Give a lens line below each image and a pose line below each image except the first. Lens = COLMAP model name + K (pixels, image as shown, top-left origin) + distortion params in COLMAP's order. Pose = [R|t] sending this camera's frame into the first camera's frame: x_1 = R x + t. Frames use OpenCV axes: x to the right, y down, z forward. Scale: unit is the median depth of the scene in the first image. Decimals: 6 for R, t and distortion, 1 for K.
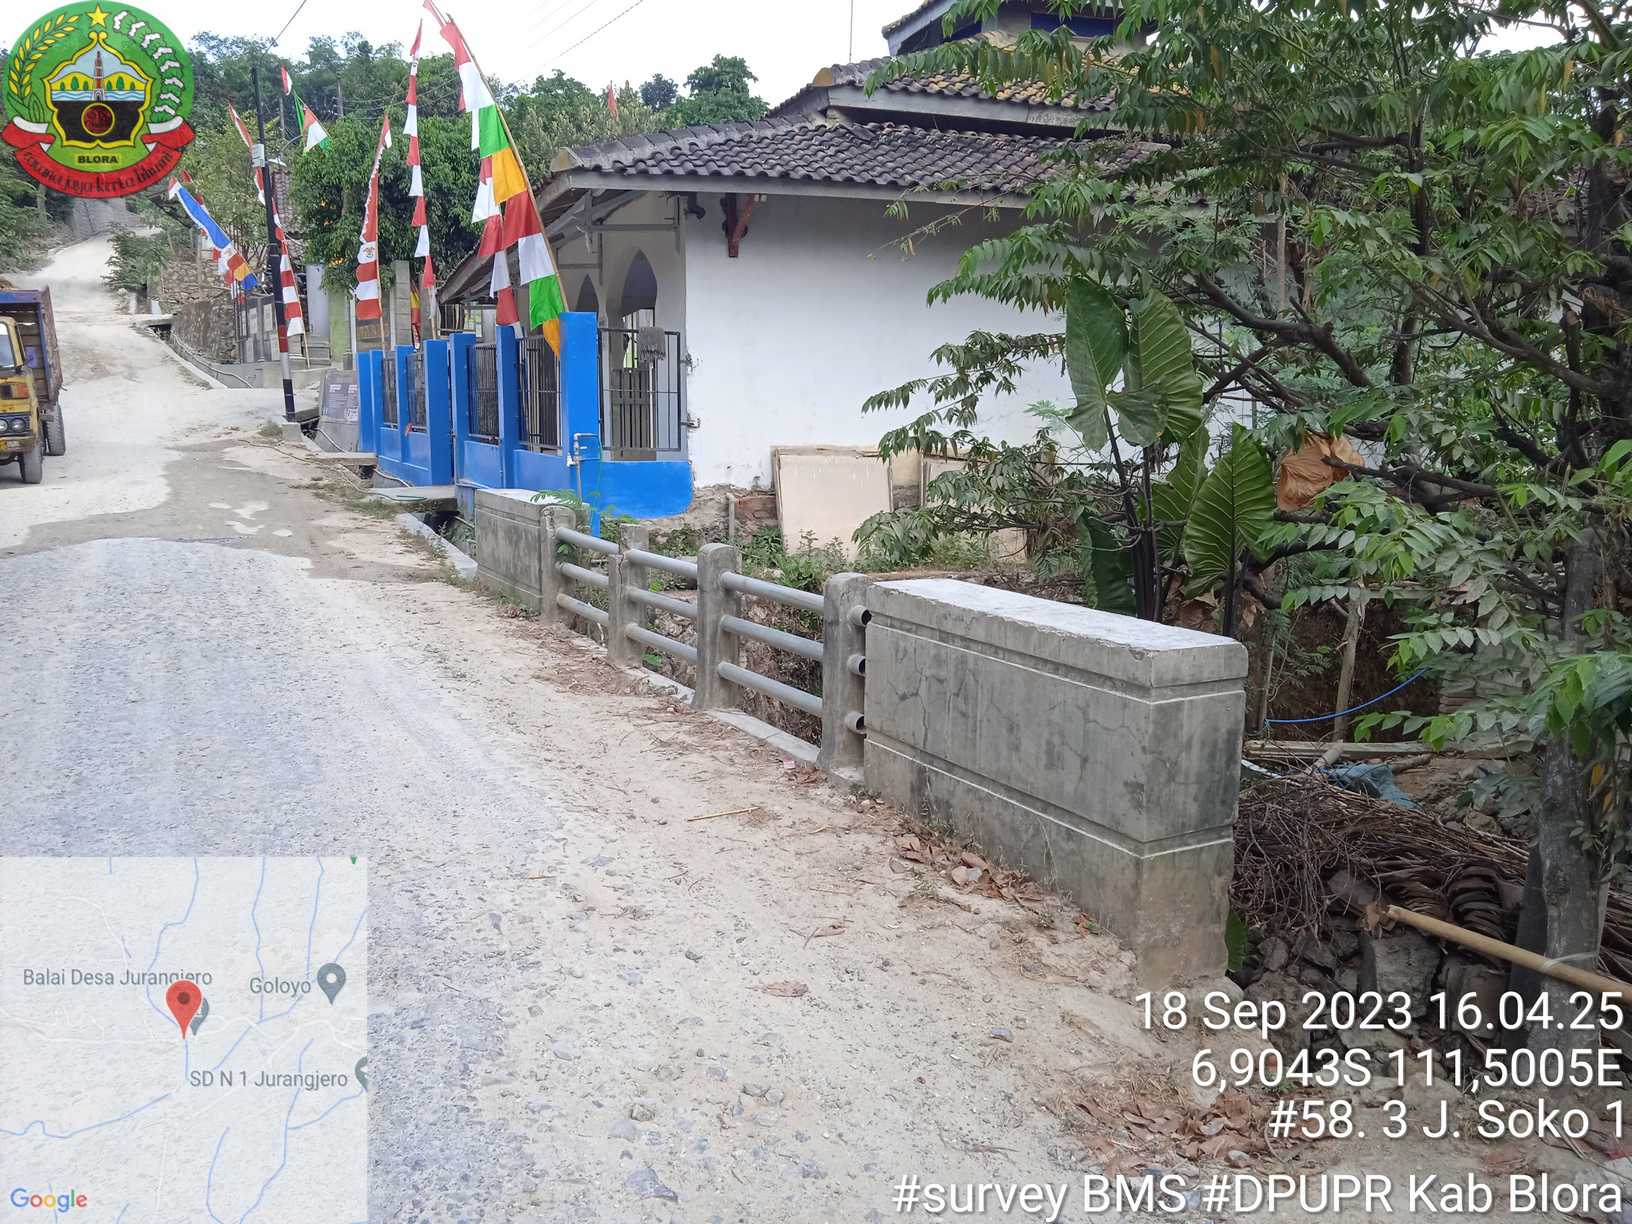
lens RADIAL K [[1343.7, 0, 826.1], [0, 1343.7, 615.2], [0, 0, 1]] dist [0.056817, -0.059600]
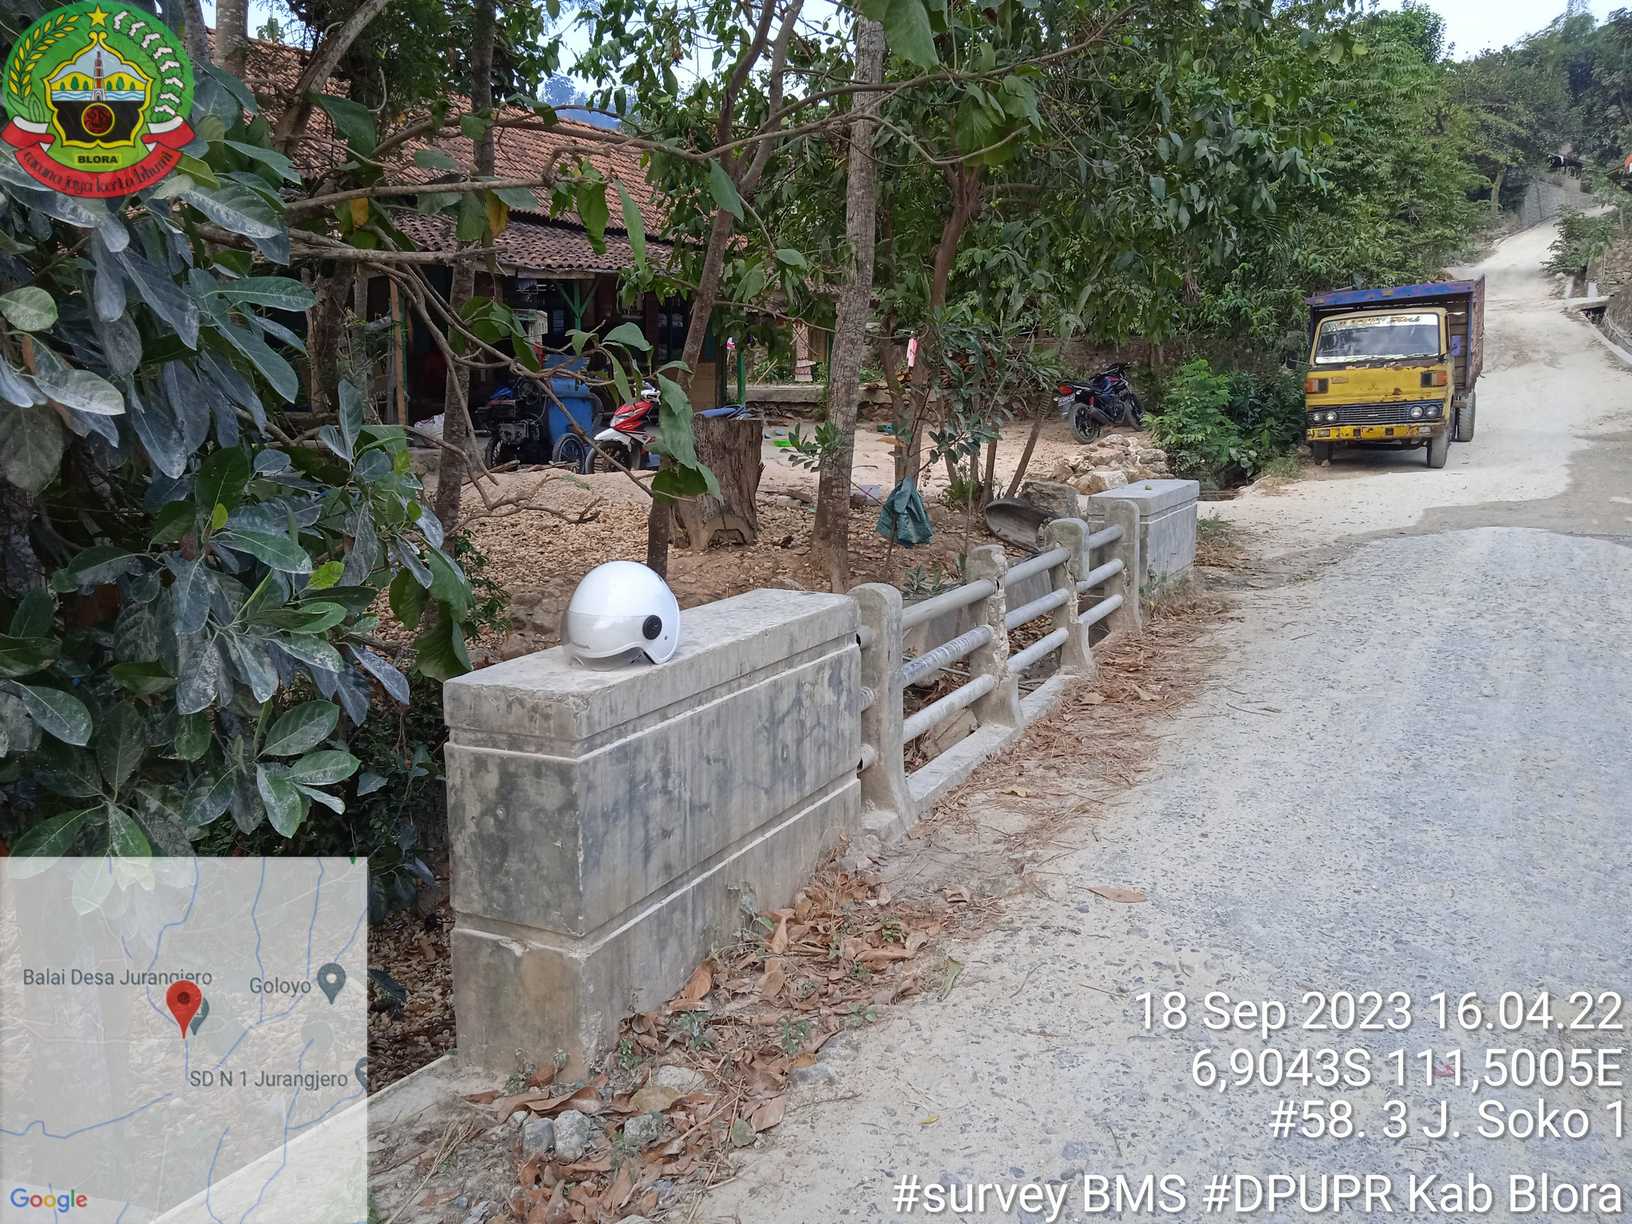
lens RADIAL K [[1343.7, 0, 815.5], [0, 1343.7, 631.8], [0, 0, 1]] dist [0.056817, -0.059600]
pose [[0.576256, 0.141789, -0.804876, -0.005420], [-0.125046, 0.988536, 0.084616, -0.002169], [0.807646, 0.051886, 0.587380, 0.019801]]
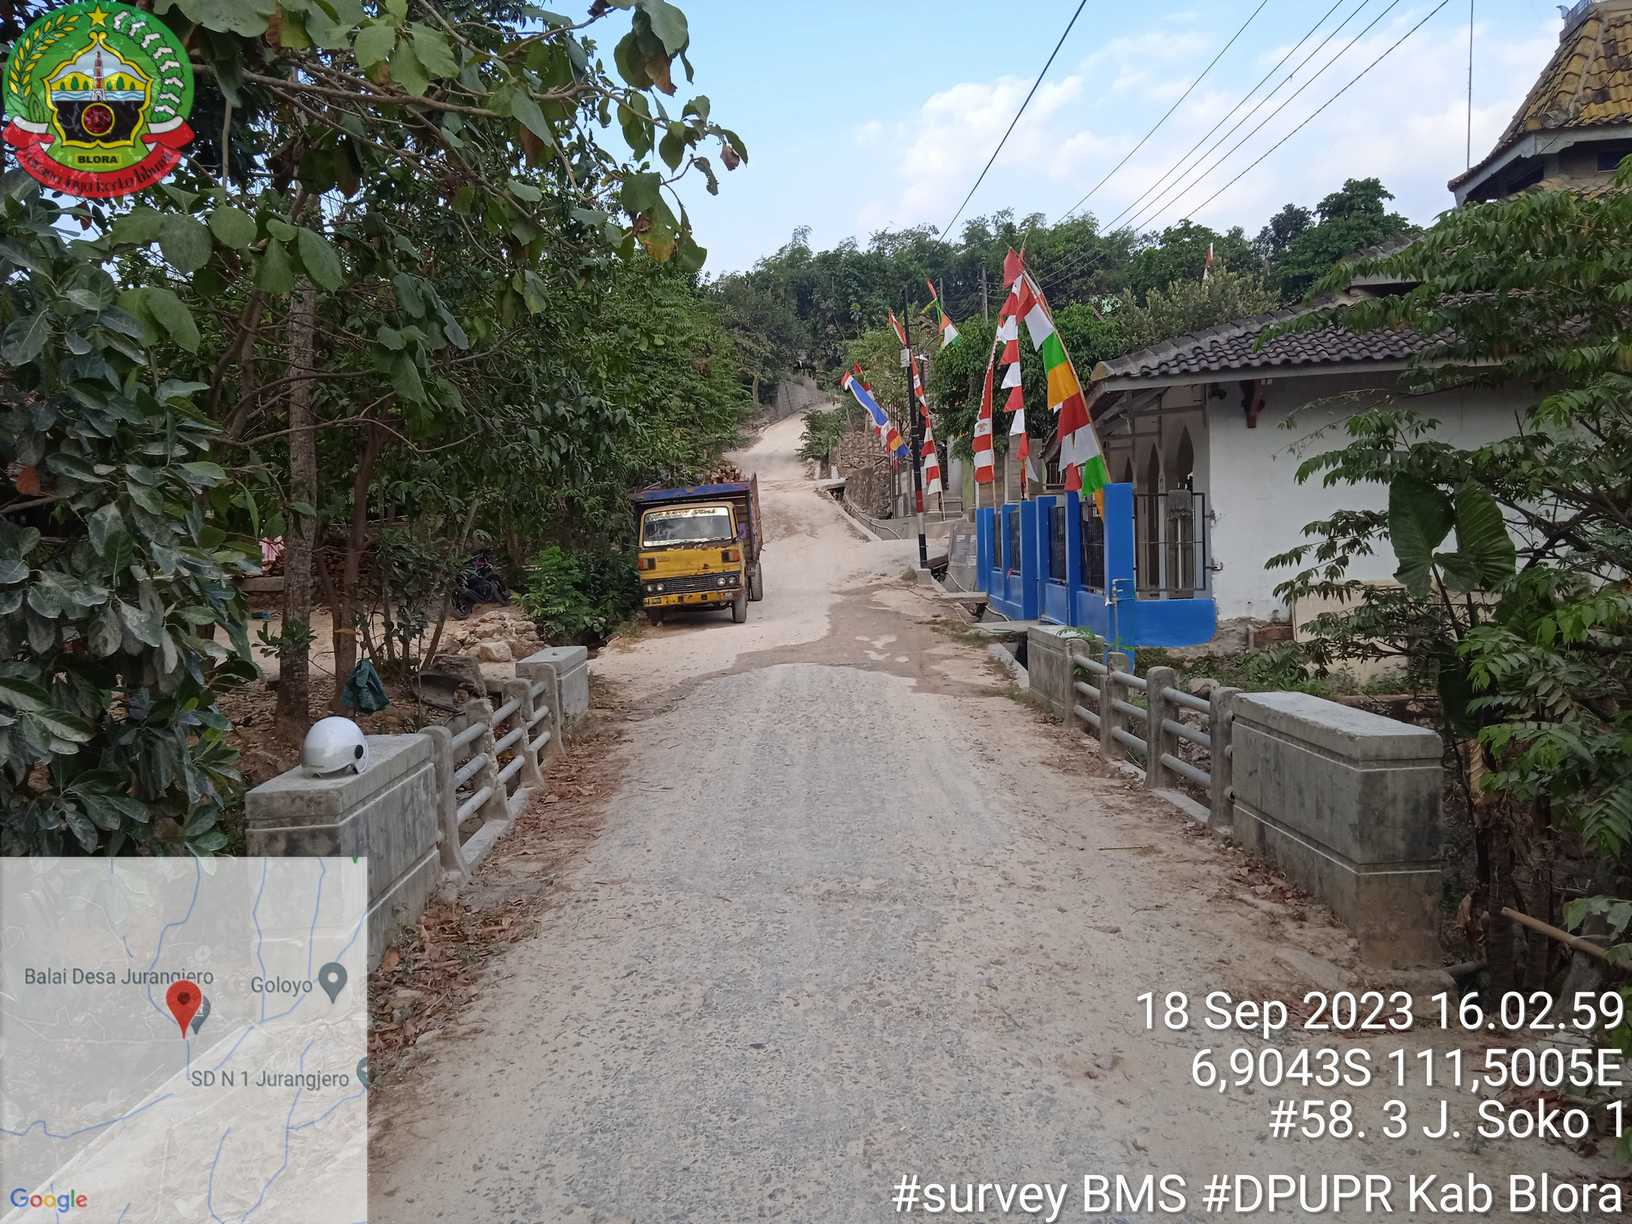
lens RADIAL K [[1343.7, 0, 828.2], [0, 1343.7, 617.3], [0, 0, 1]] dist [0.056817, -0.059600]
pose [[0.895216, -0.013436, -0.445430, 0.125386], [-0.027630, 0.995949, -0.085574, 0.012913], [0.444775, 0.088914, 0.891218, -0.210730]]
